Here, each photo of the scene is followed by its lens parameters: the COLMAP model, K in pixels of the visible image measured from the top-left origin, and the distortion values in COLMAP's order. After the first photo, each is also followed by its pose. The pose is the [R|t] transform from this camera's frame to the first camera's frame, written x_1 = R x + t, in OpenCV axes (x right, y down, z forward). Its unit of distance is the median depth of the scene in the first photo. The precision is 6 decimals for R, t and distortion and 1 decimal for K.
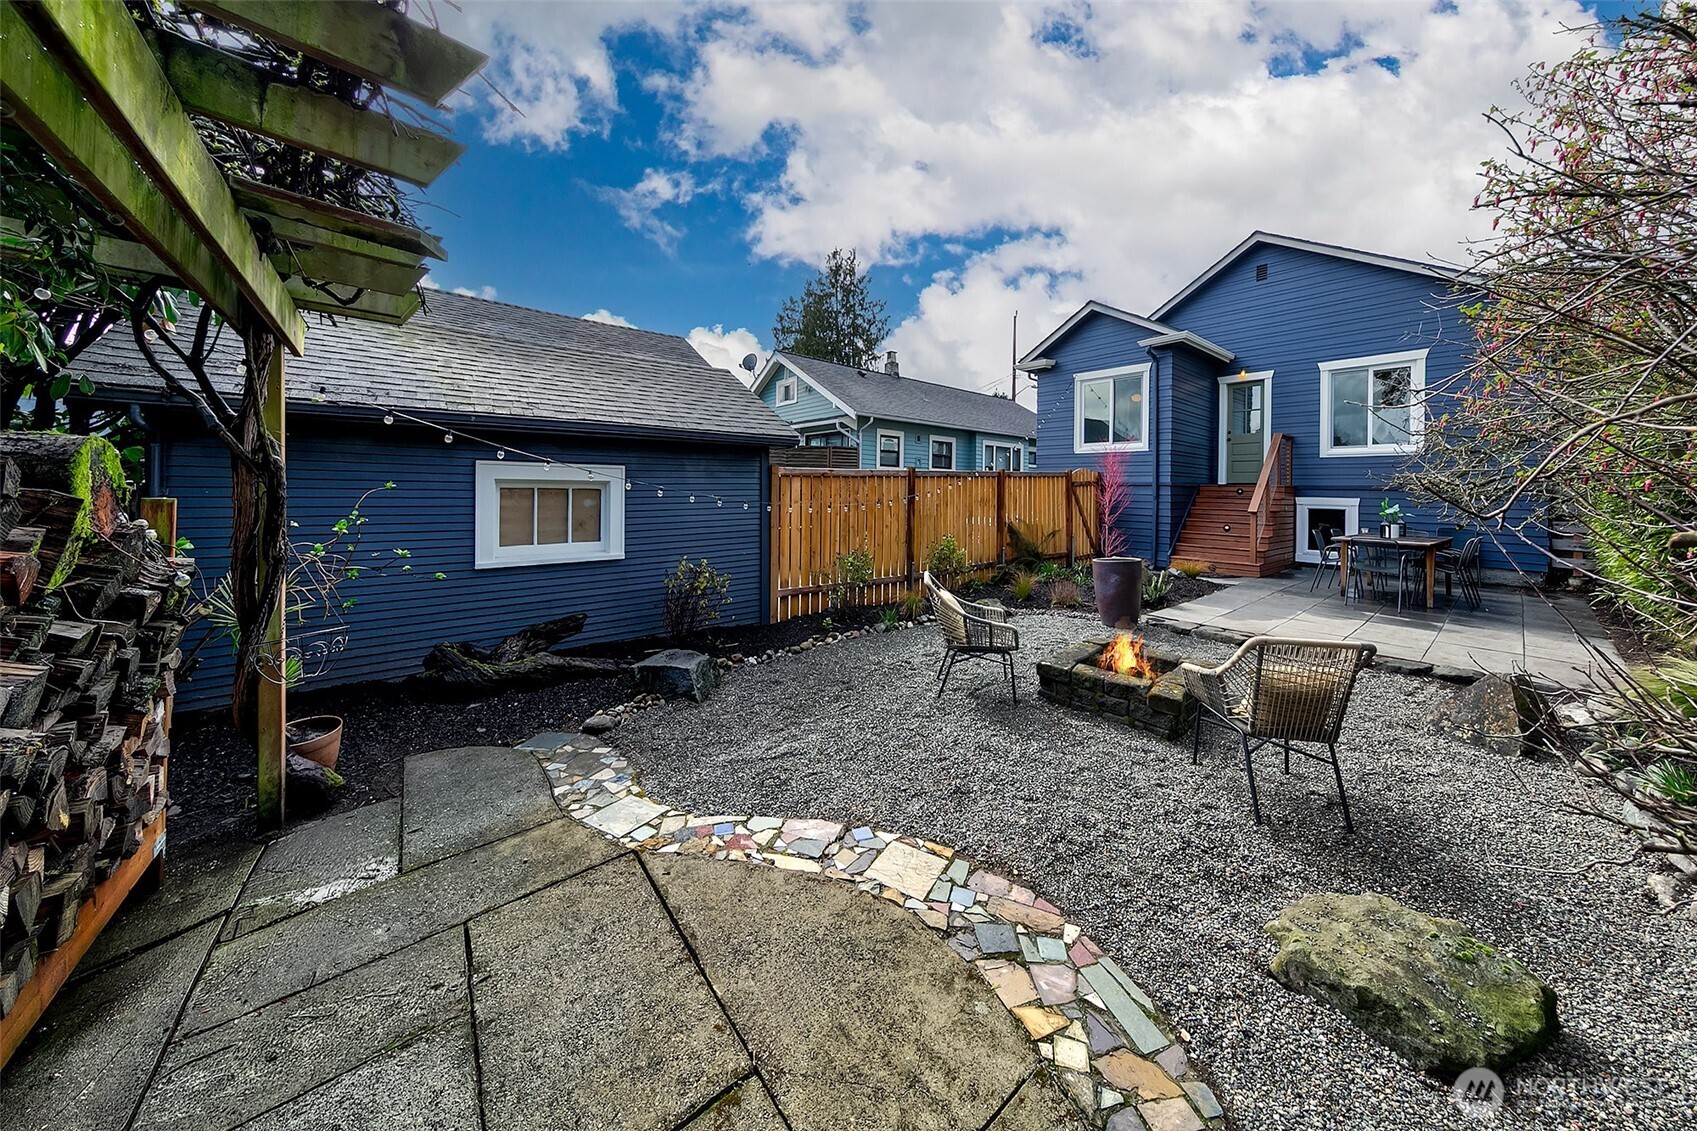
lens RADIAL K [[513.0, 0, 848.9], [0, 513.0, 593.1], [0, 0, 1]] dist [-0.000290, -0.000021]
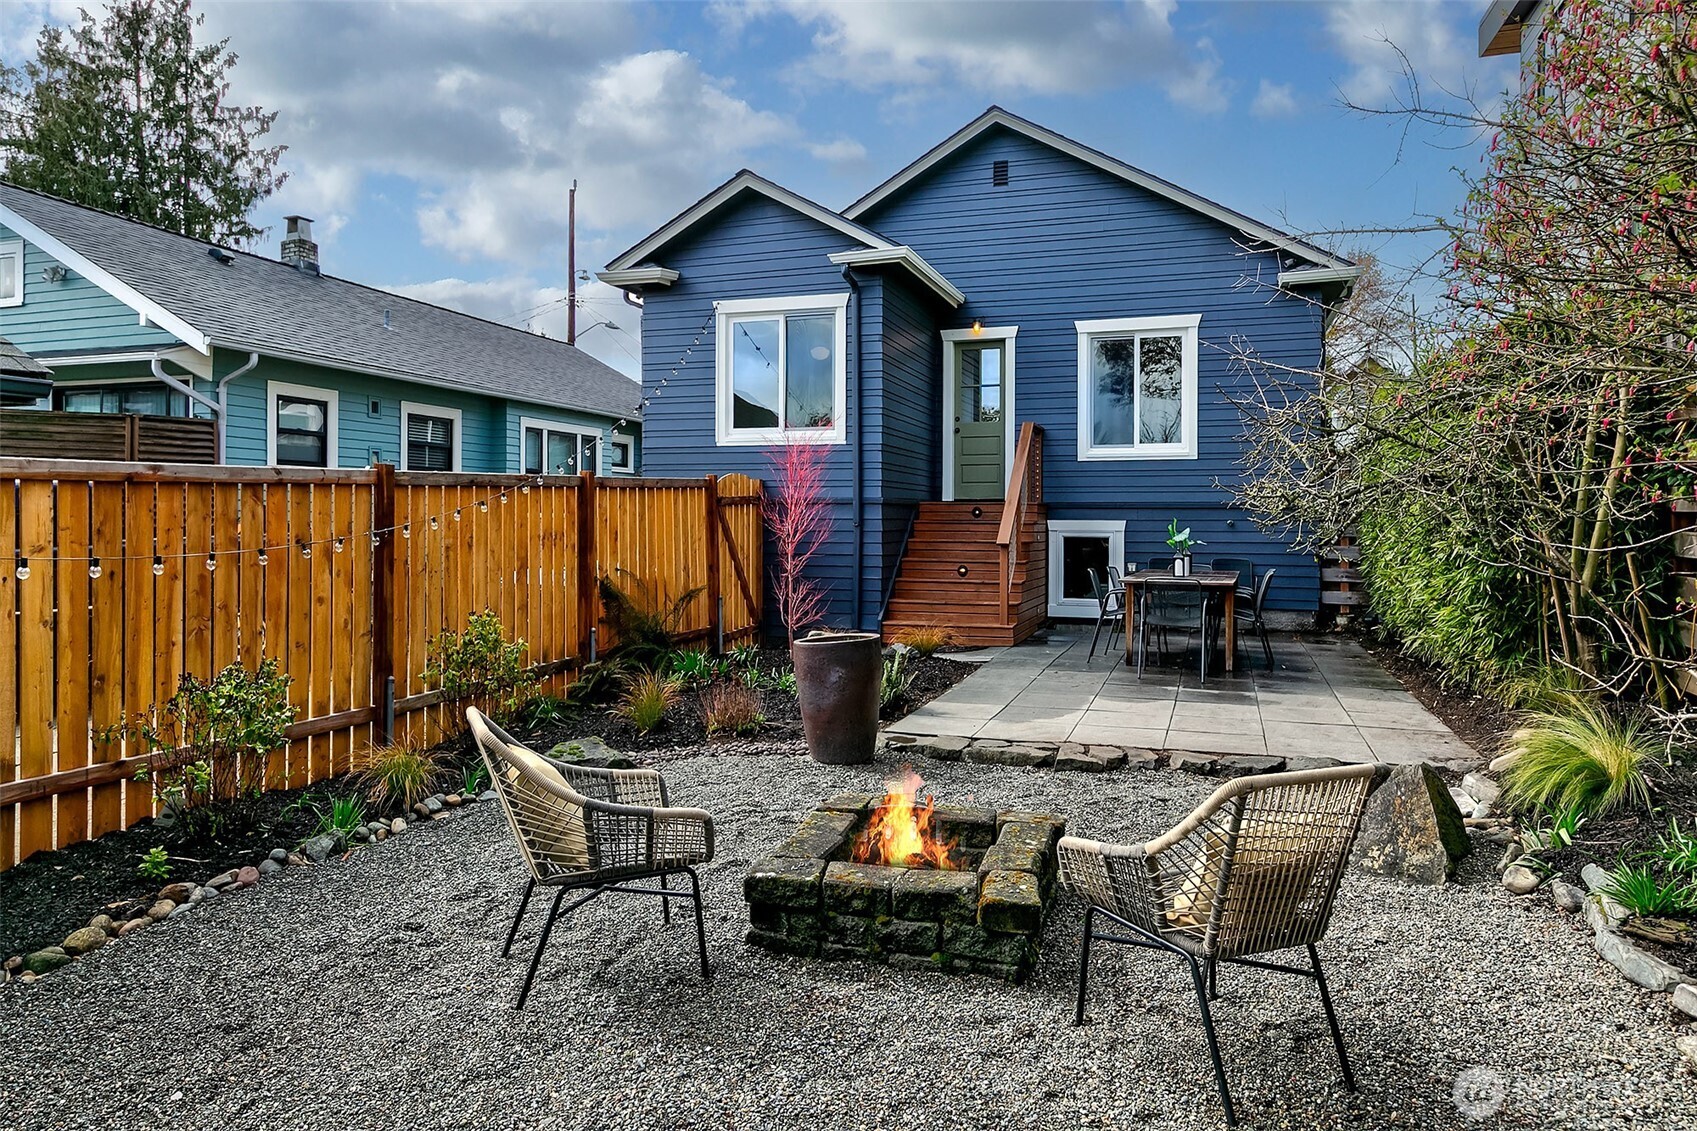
lens RADIAL K [[946.5, 0, 848.5], [0, 946.5, 565.5], [0, 0, 1]] dist [0.005841, -0.000669]
pose [[0.815062, -0.039559, 0.578022, -0.031099], [0.122956, 0.986751, -0.105847, -0.029755], [-0.566176, 0.157344, 0.809127, 0.157119]]
